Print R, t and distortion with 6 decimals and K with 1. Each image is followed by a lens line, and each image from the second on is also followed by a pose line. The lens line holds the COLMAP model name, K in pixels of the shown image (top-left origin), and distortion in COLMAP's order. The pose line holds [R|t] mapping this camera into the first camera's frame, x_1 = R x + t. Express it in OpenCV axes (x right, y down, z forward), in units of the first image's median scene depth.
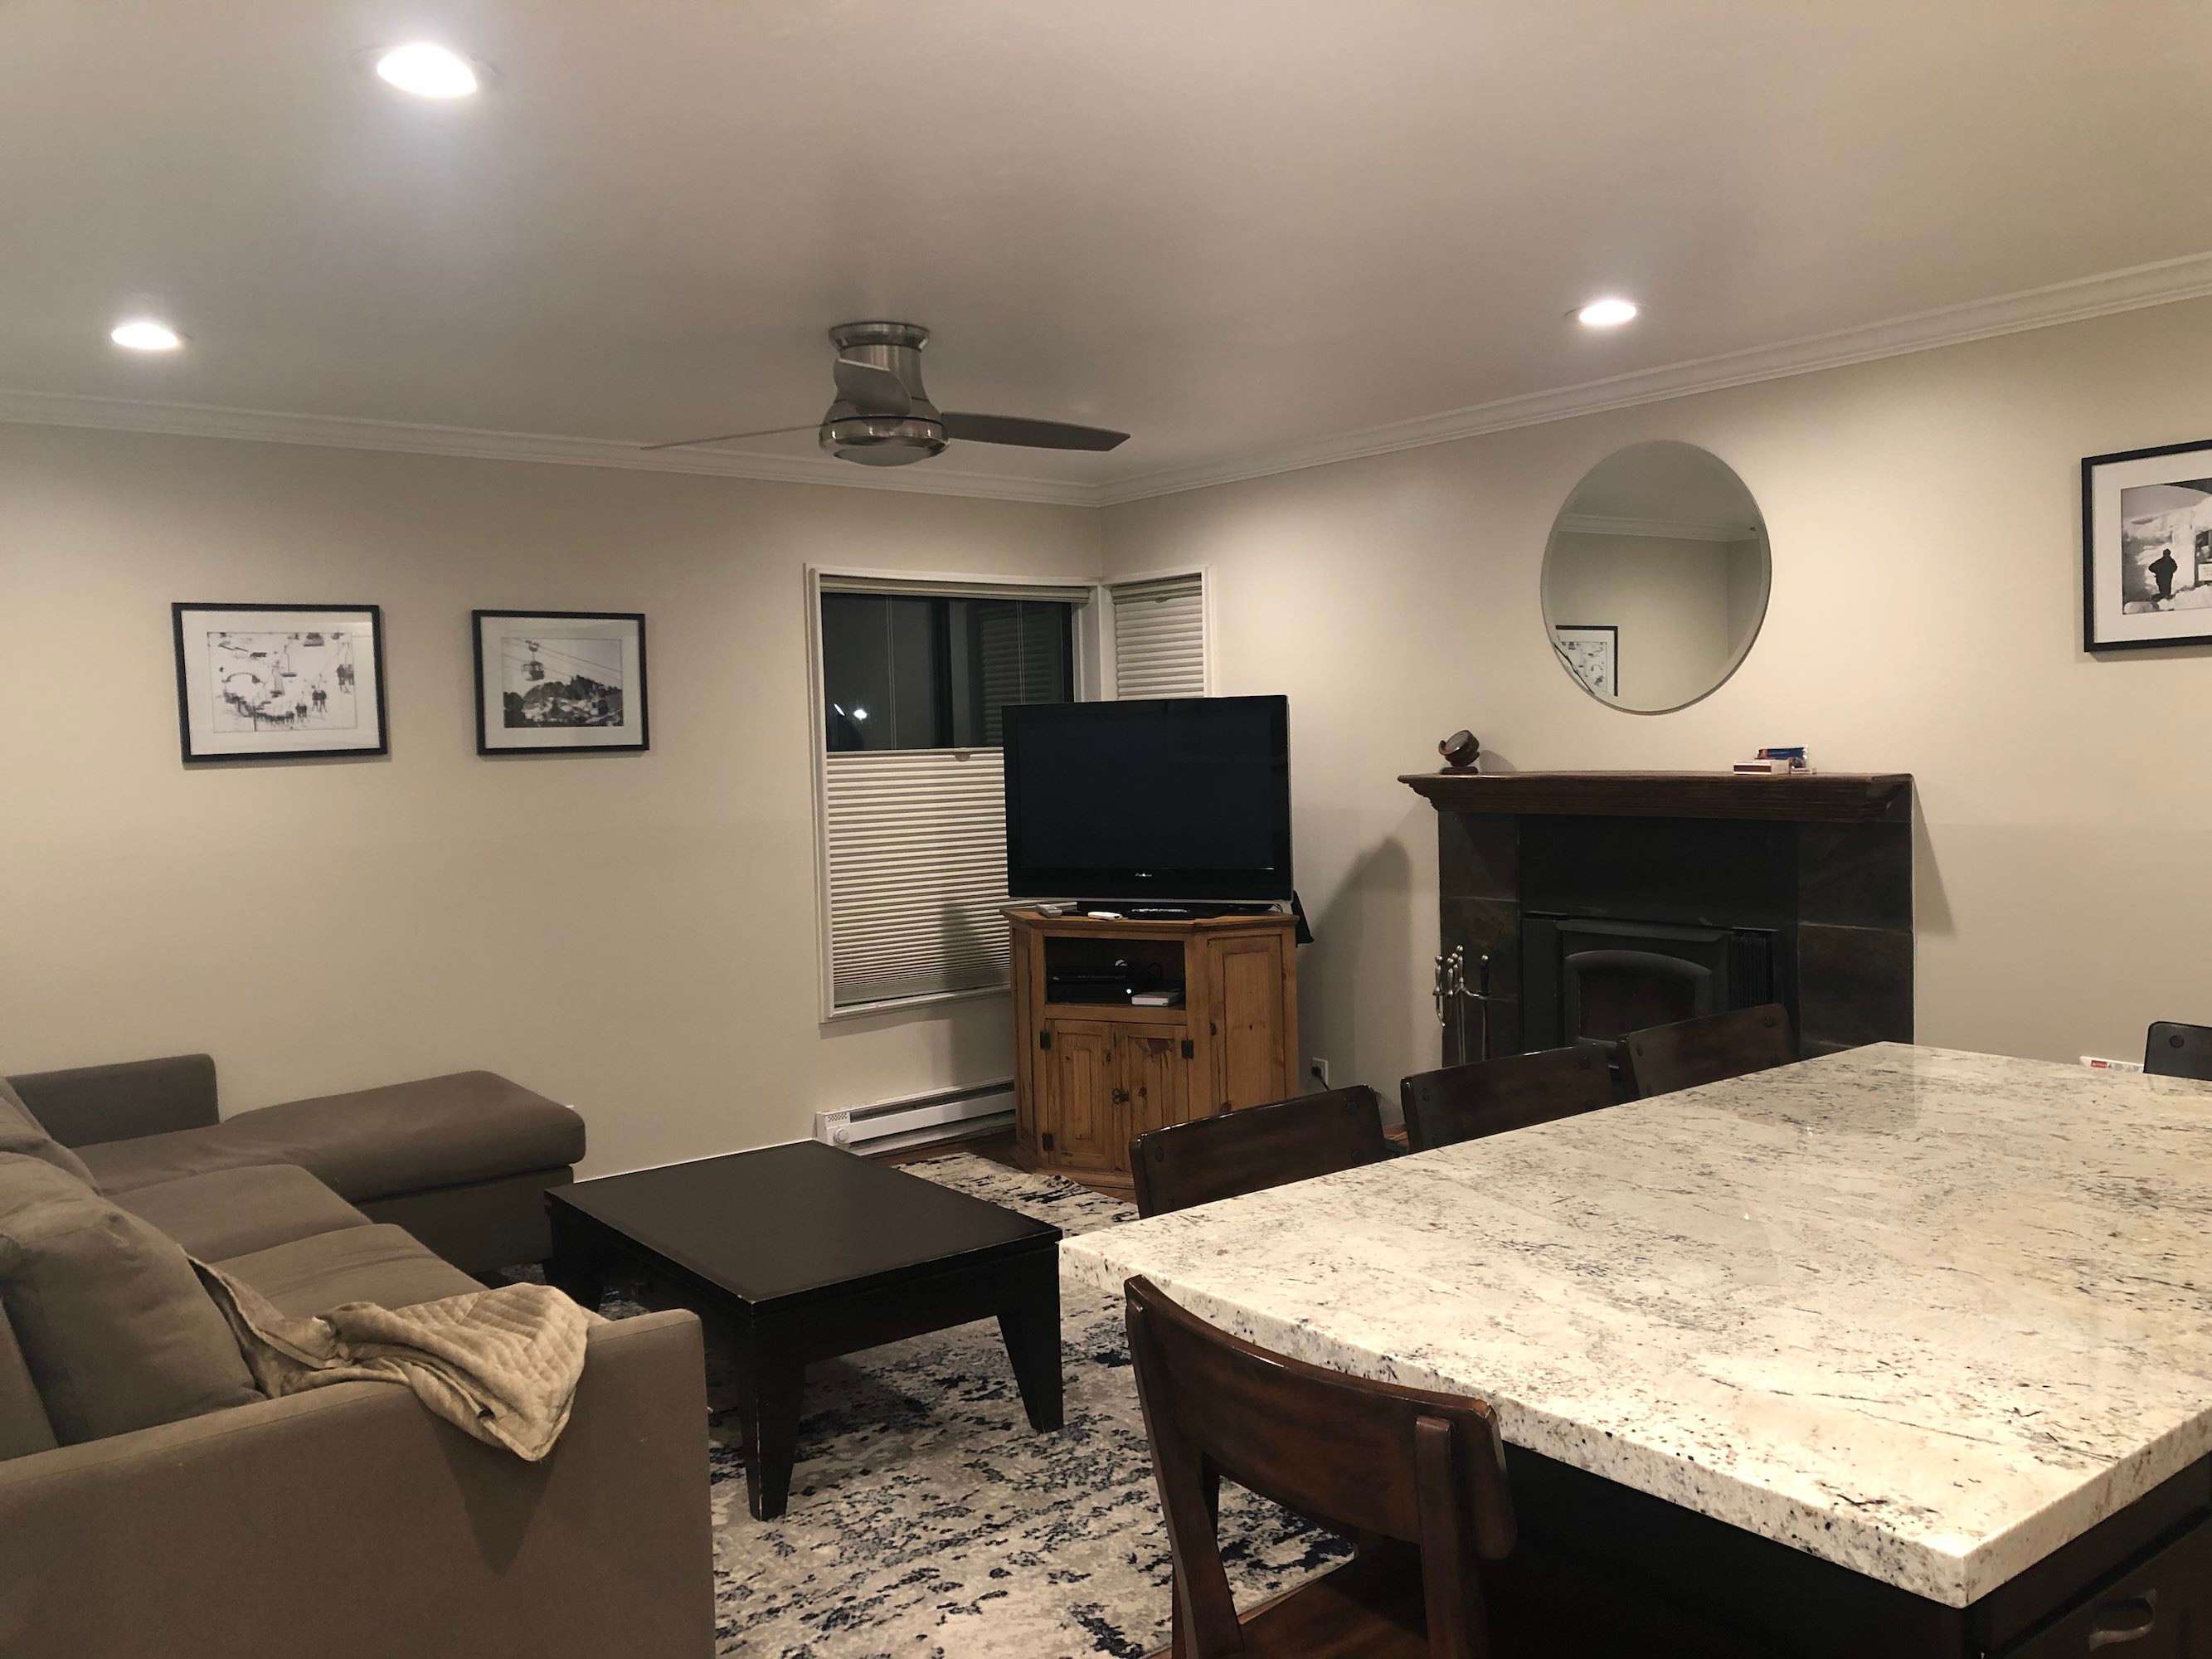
lens RADIAL K [[1851.4, 0, 1106.0], [0, 1851.4, 829.5], [0, 0, 1]] dist [0.059377, -0.004662]
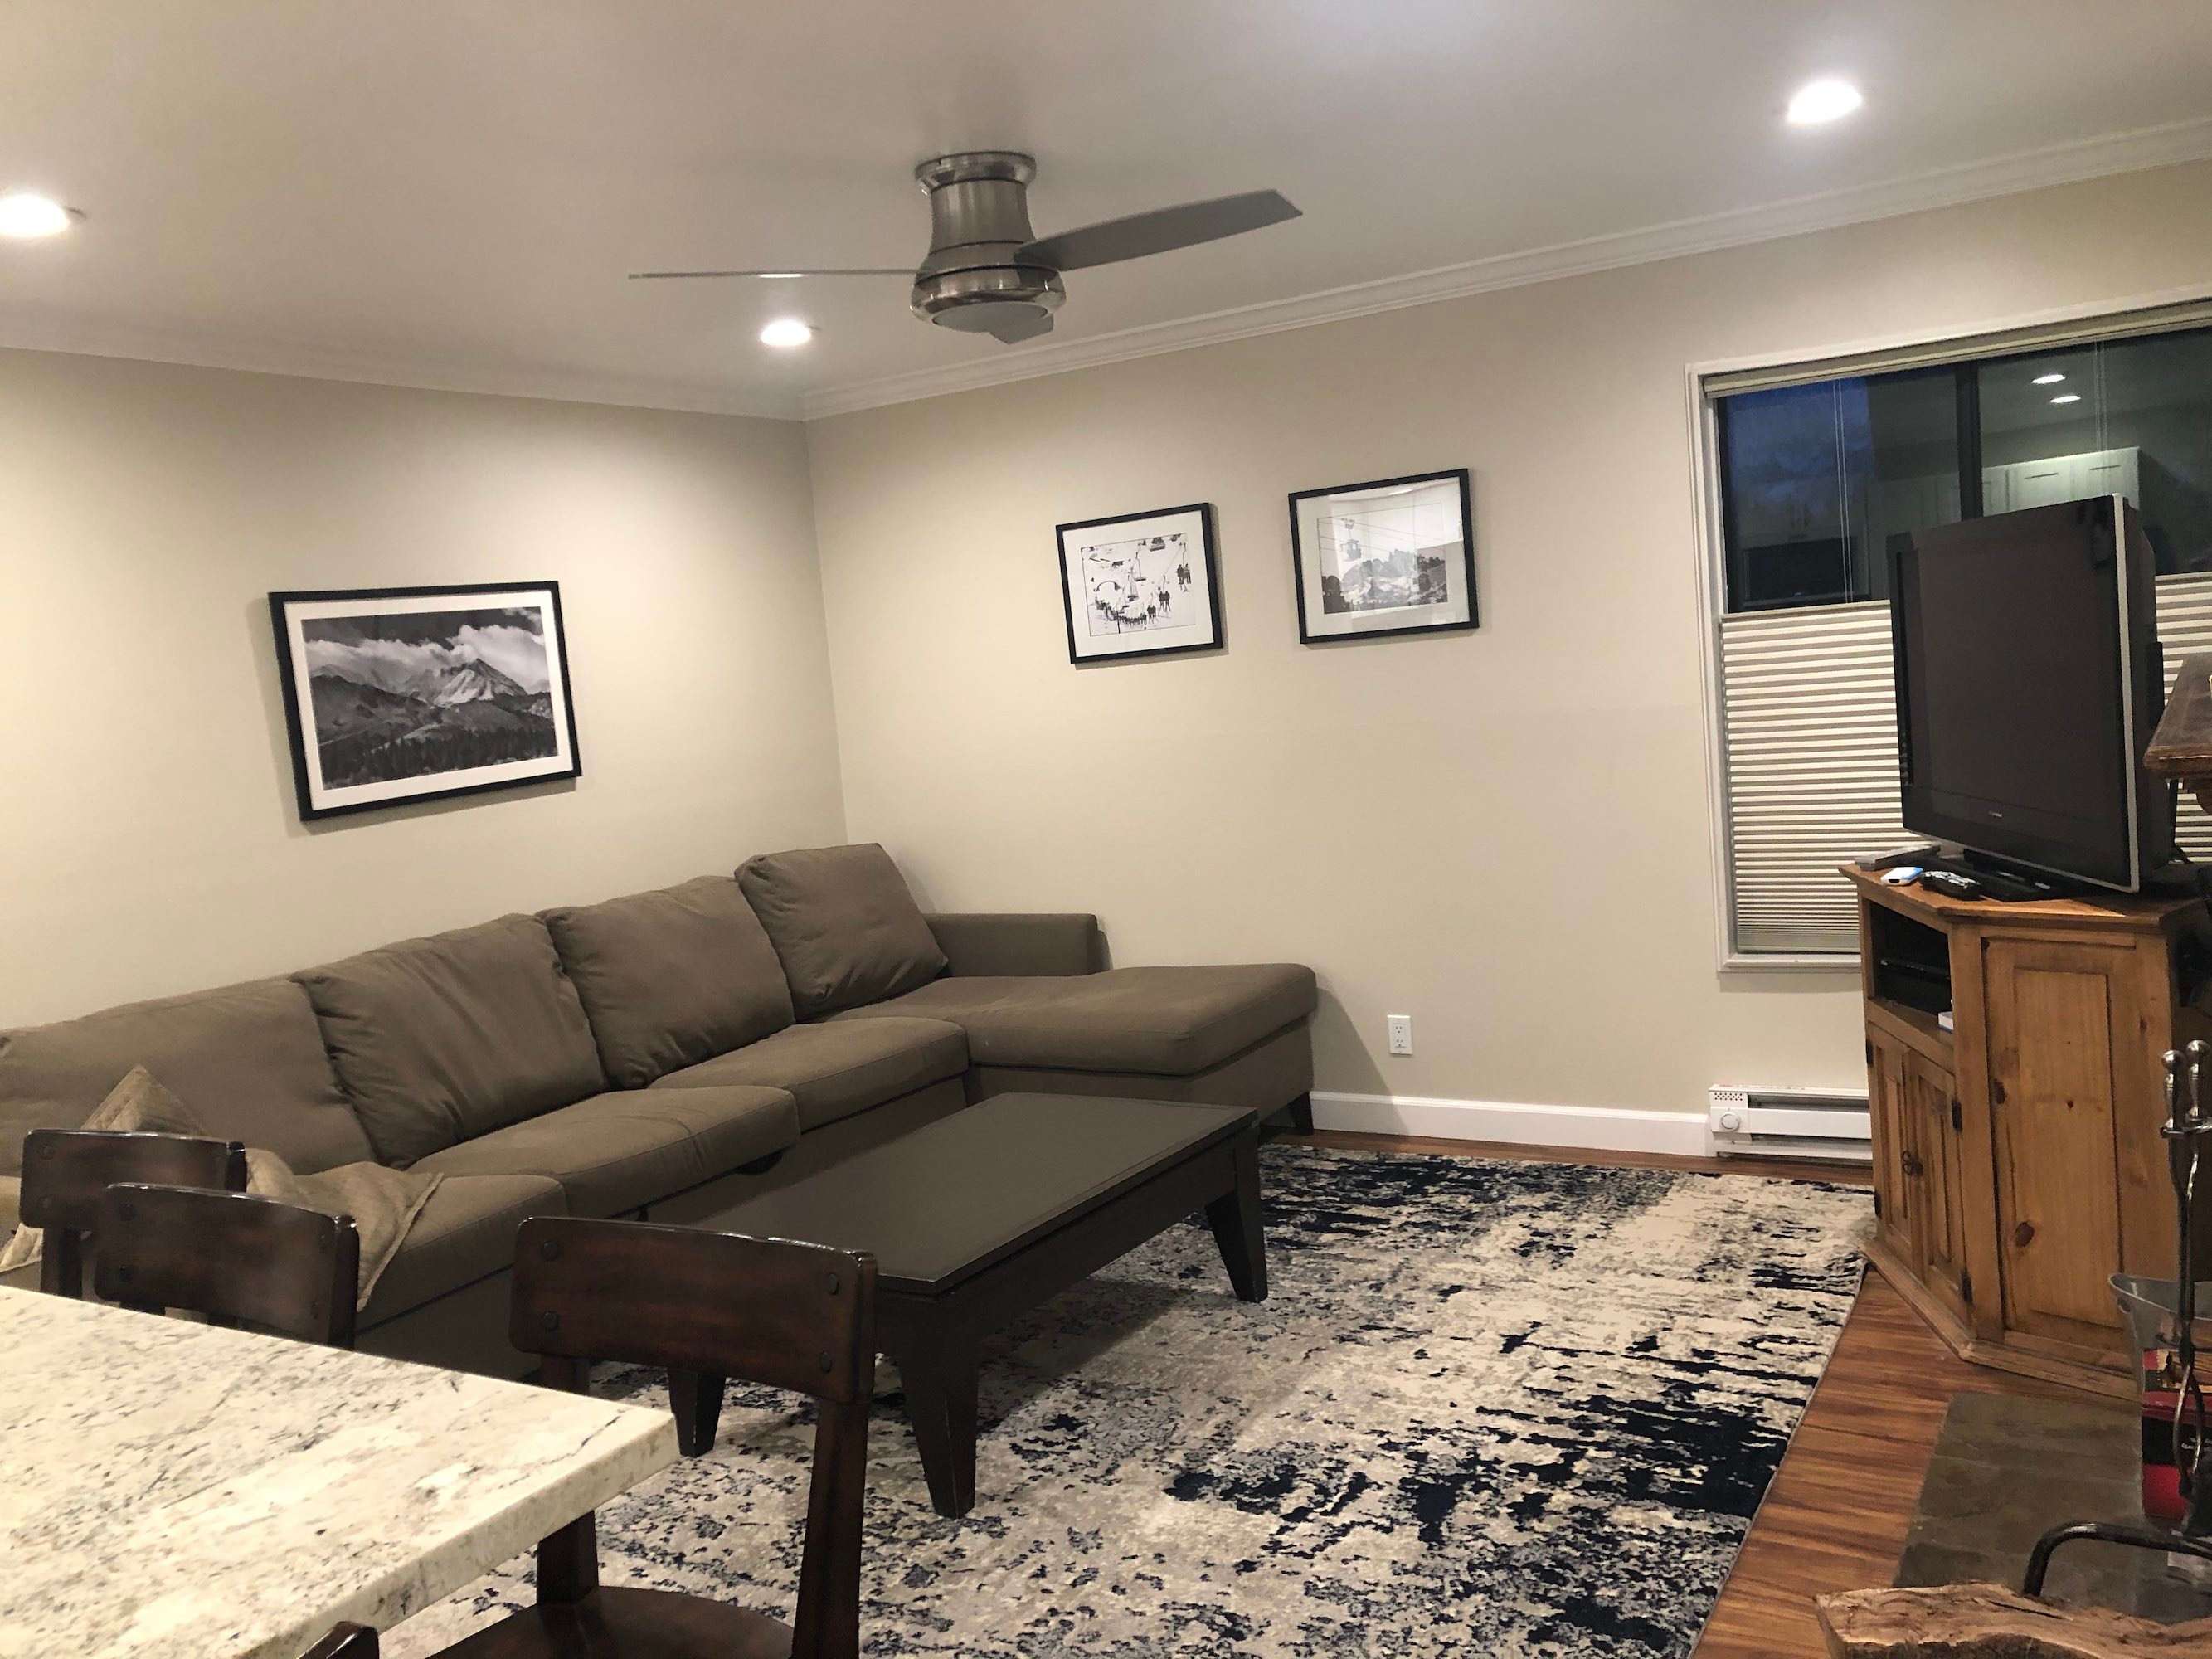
lens RADIAL K [[1819.3, 0, 1106.0], [0, 1819.3, 829.5], [0, 0, 1]] dist [0.045741, -0.060908]
pose [[0.340535, 0.081499, -0.936693, 0.496225], [0.029306, 0.994832, 0.097211, -0.037336], [0.939775, -0.060554, 0.336386, 0.555040]]
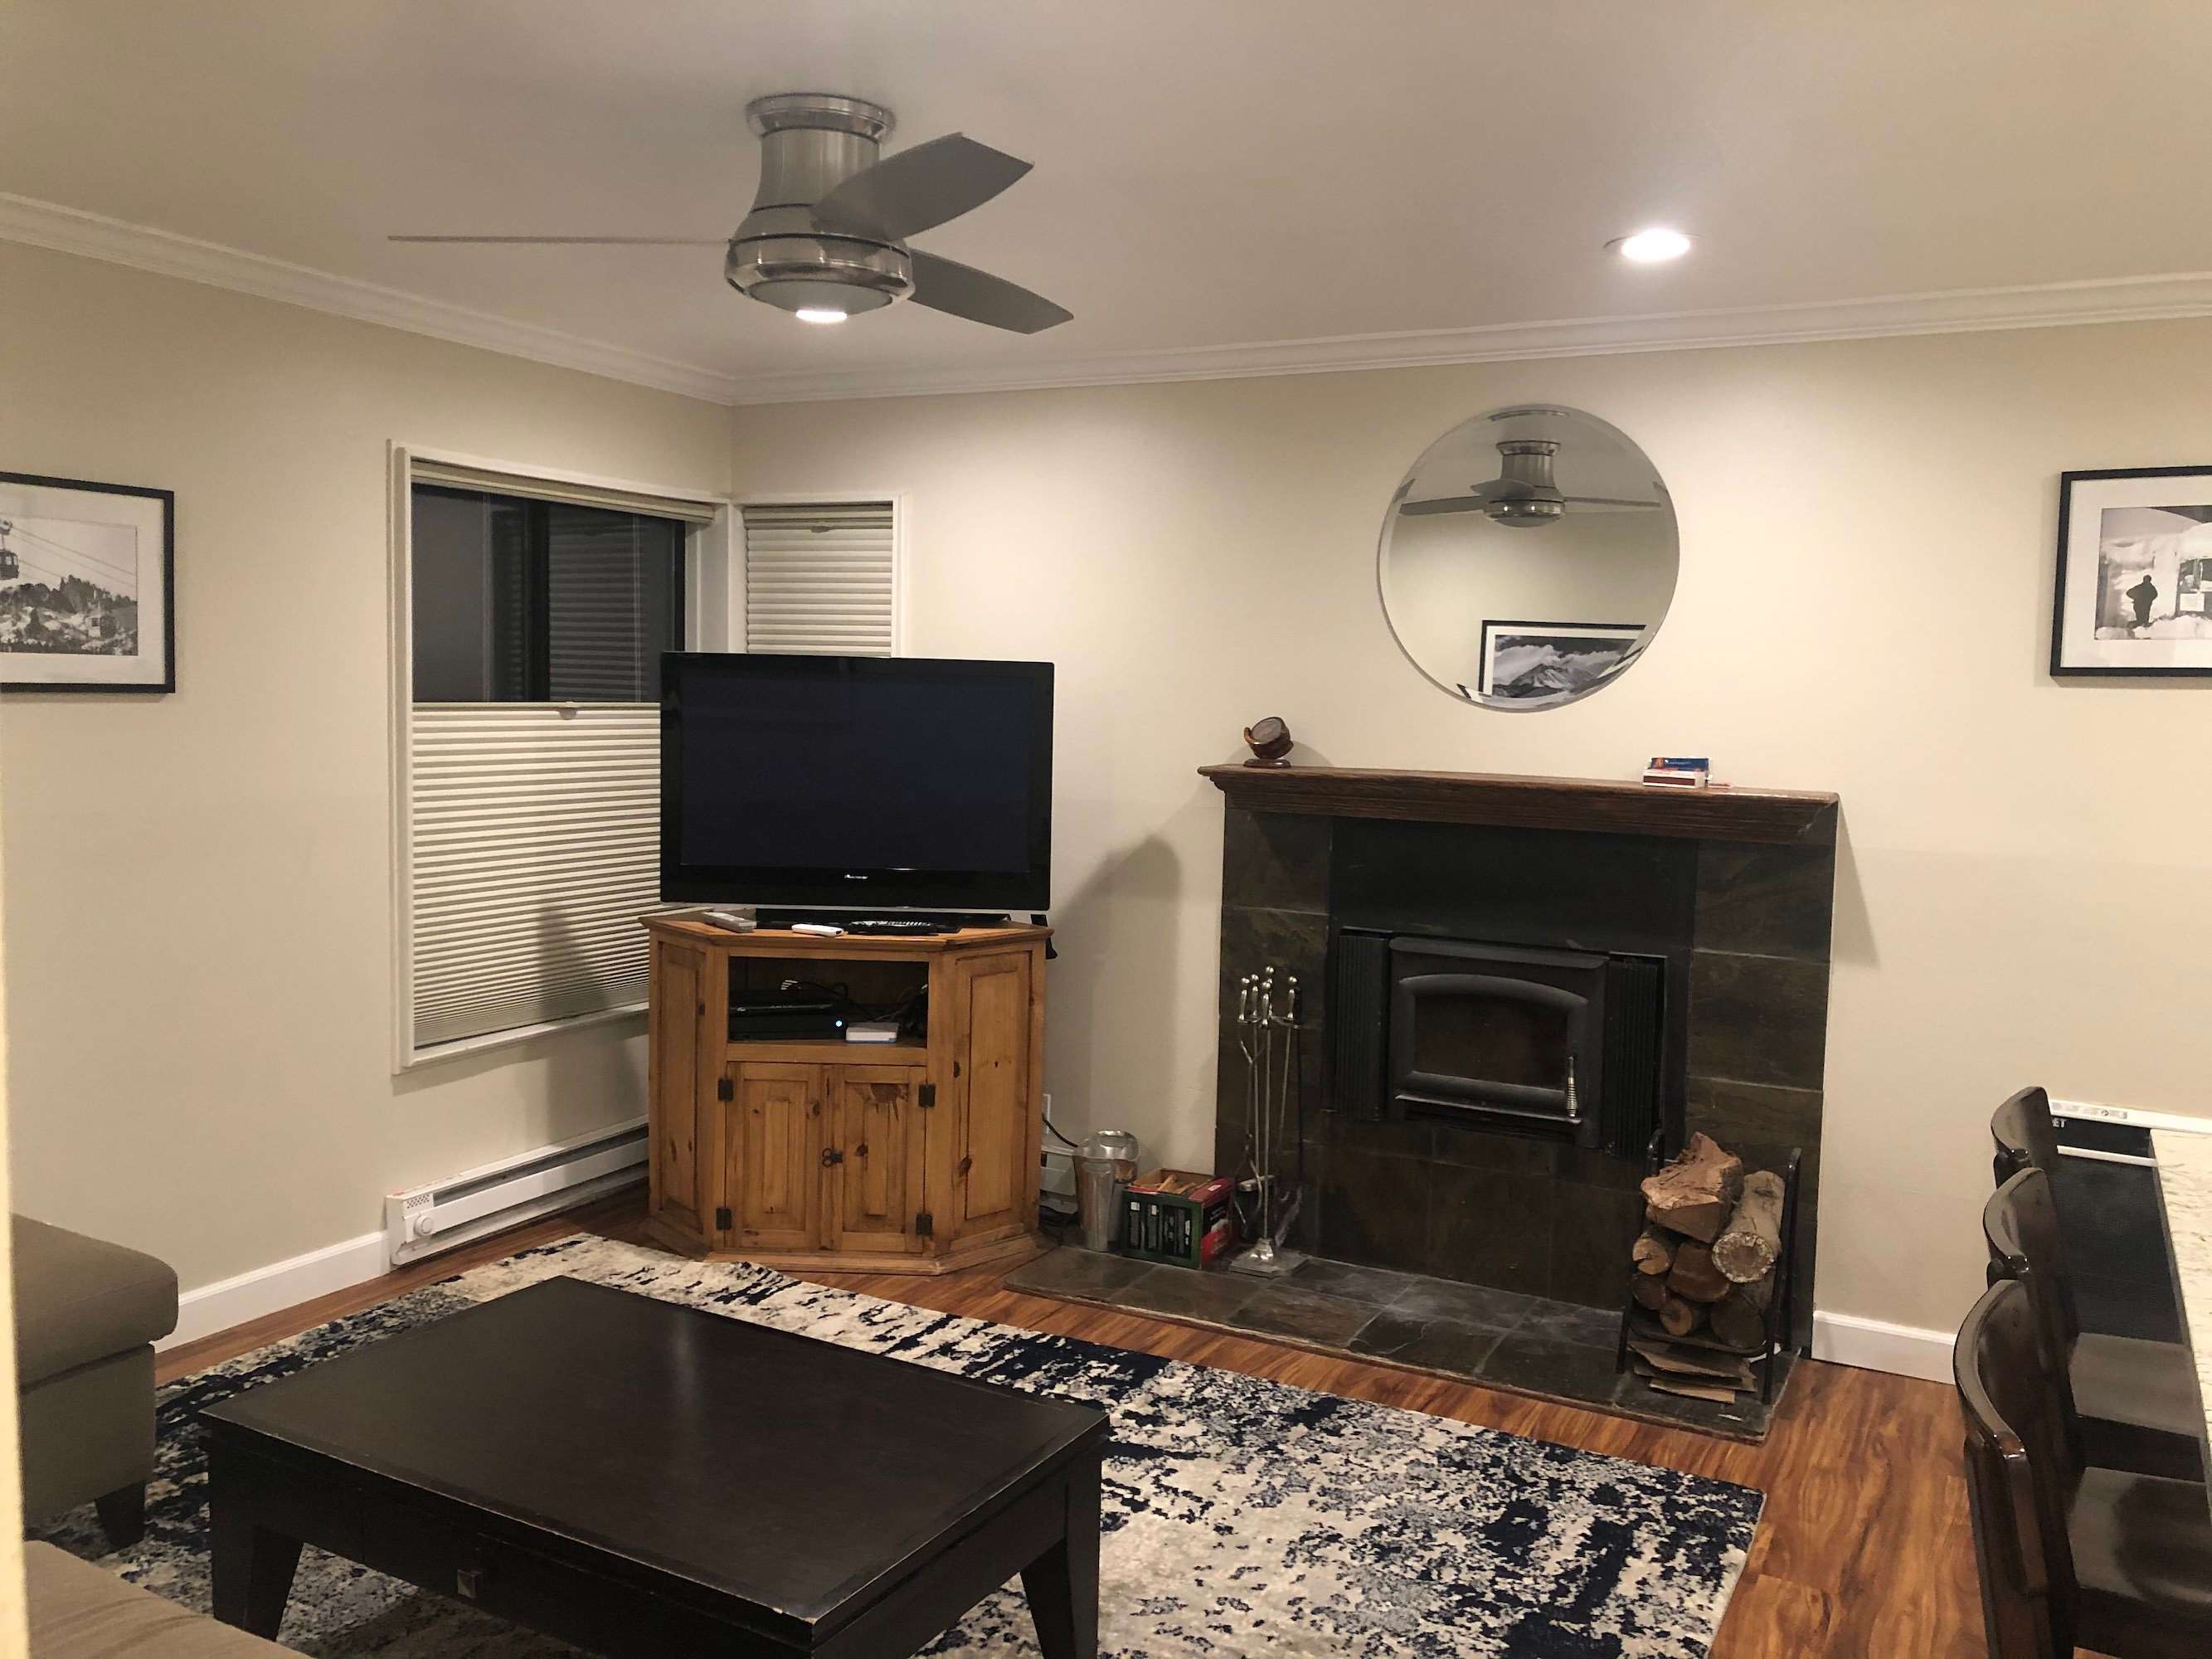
lens RADIAL K [[1859.0, 0, 1106.0], [0, 1859.0, 829.5], [0, 0, 1]] dist [0.042446, 0.003494]
pose [[0.909083, 0.014095, 0.416376, -0.223937], [-0.027301, 0.999295, 0.025780, -0.020159], [-0.415719, -0.034803, 0.908827, 0.237847]]
